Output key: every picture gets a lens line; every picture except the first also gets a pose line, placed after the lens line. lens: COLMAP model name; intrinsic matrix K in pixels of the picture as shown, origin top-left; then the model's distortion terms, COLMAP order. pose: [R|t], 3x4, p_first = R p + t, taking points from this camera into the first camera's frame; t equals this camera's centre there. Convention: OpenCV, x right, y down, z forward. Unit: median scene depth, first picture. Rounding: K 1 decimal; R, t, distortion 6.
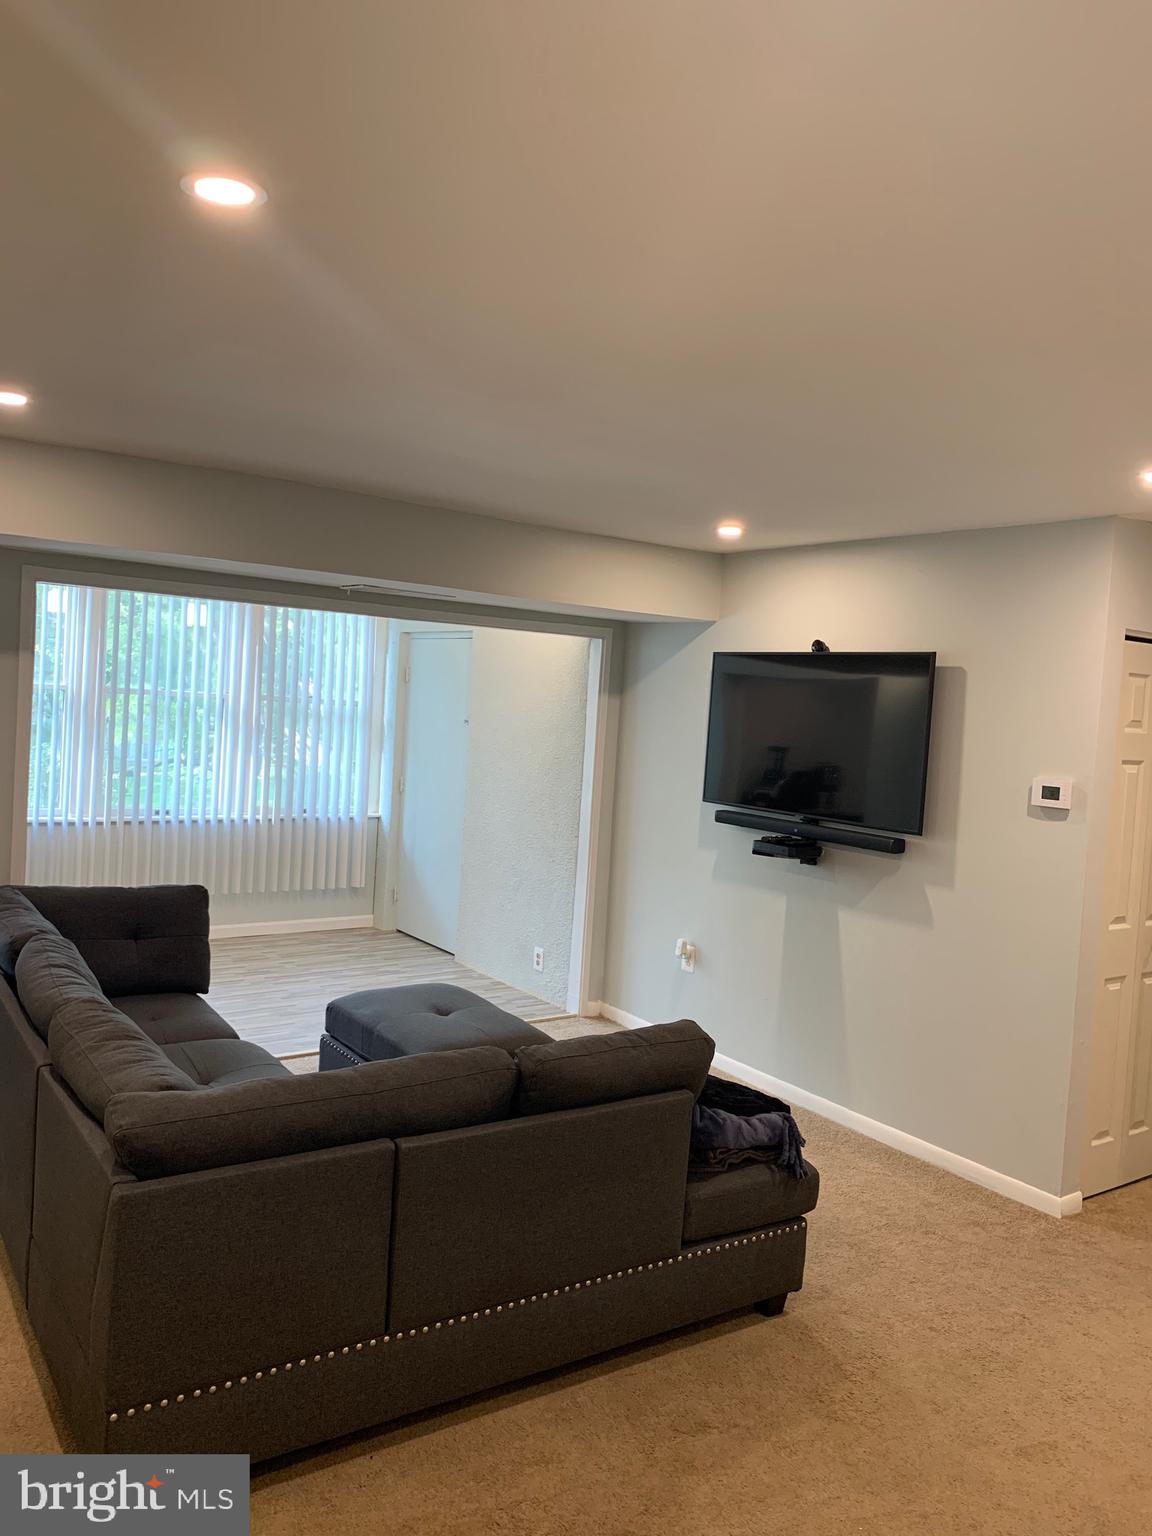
lens RADIAL K [[1175.7, 0, 580.7], [0, 1175.7, 753.7], [0, 0, 1]] dist [0.088820, -0.140256]
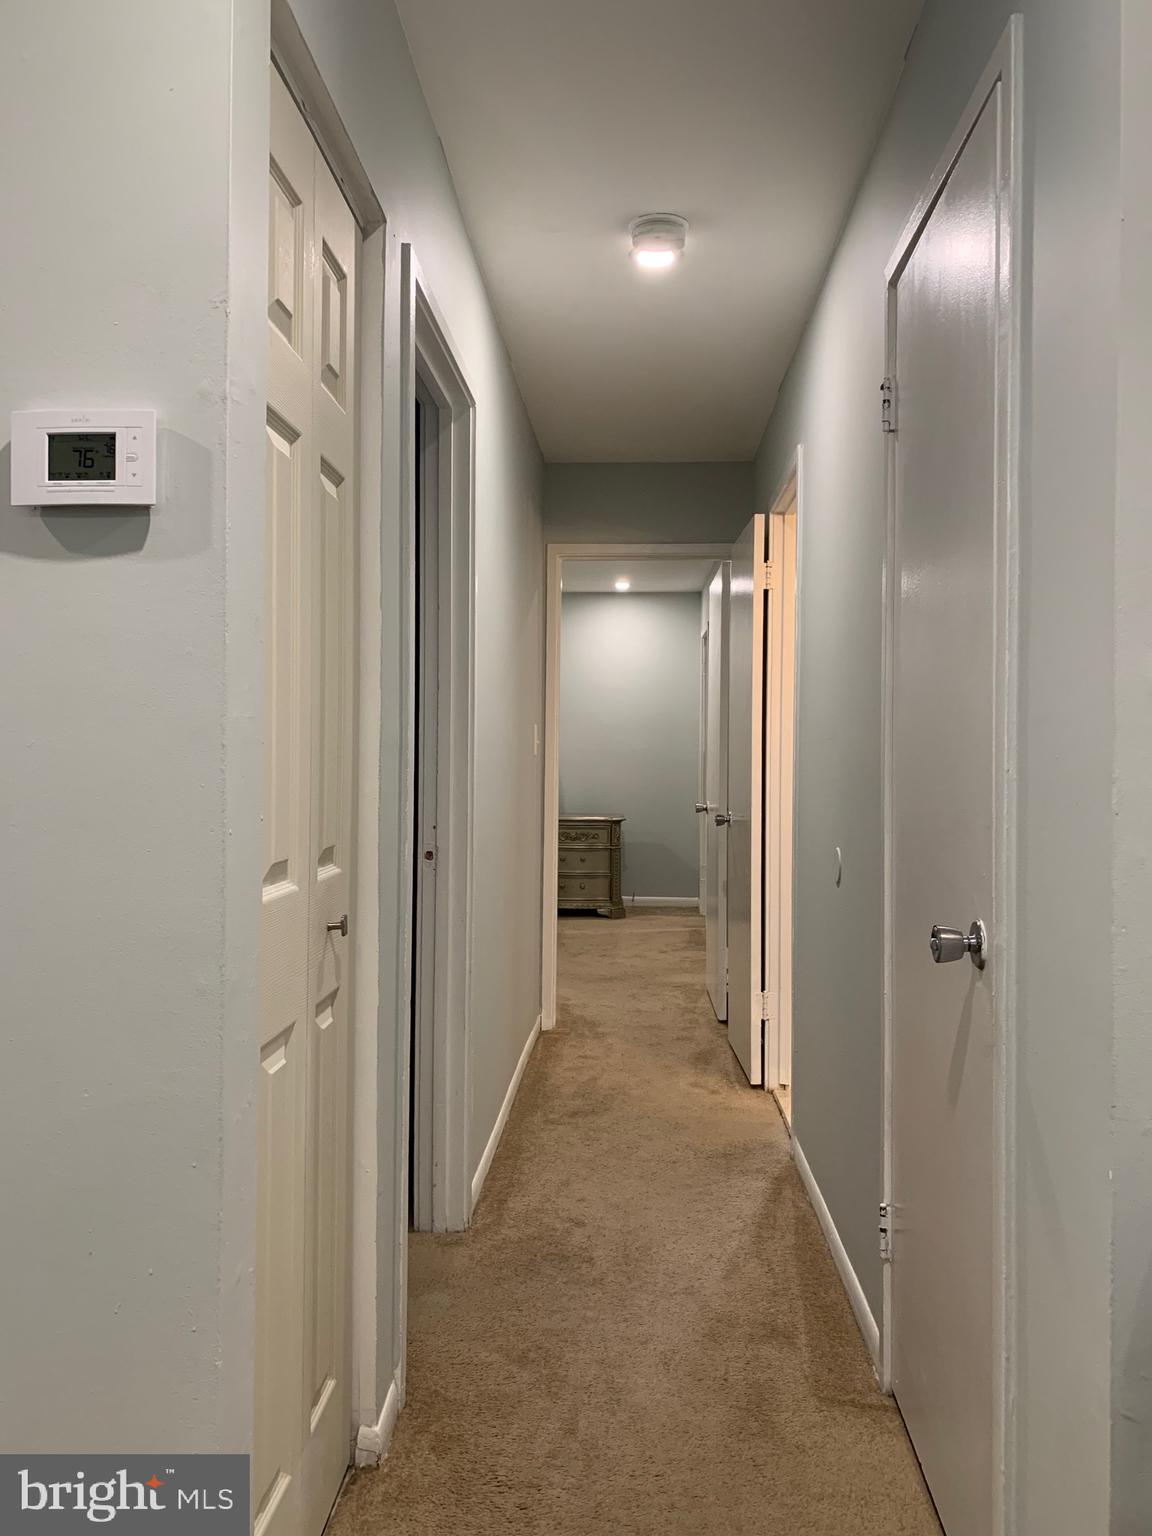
lens RADIAL K [[1175.7, 0, 580.7], [0, 1175.7, 753.7], [0, 0, 1]] dist [0.088820, -0.140256]
pose [[0.613297, -0.053073, 0.788067, 0.236454], [0.063361, 0.997830, 0.017890, 0.105871], [-0.787307, 0.038961, 0.615329, 0.722964]]
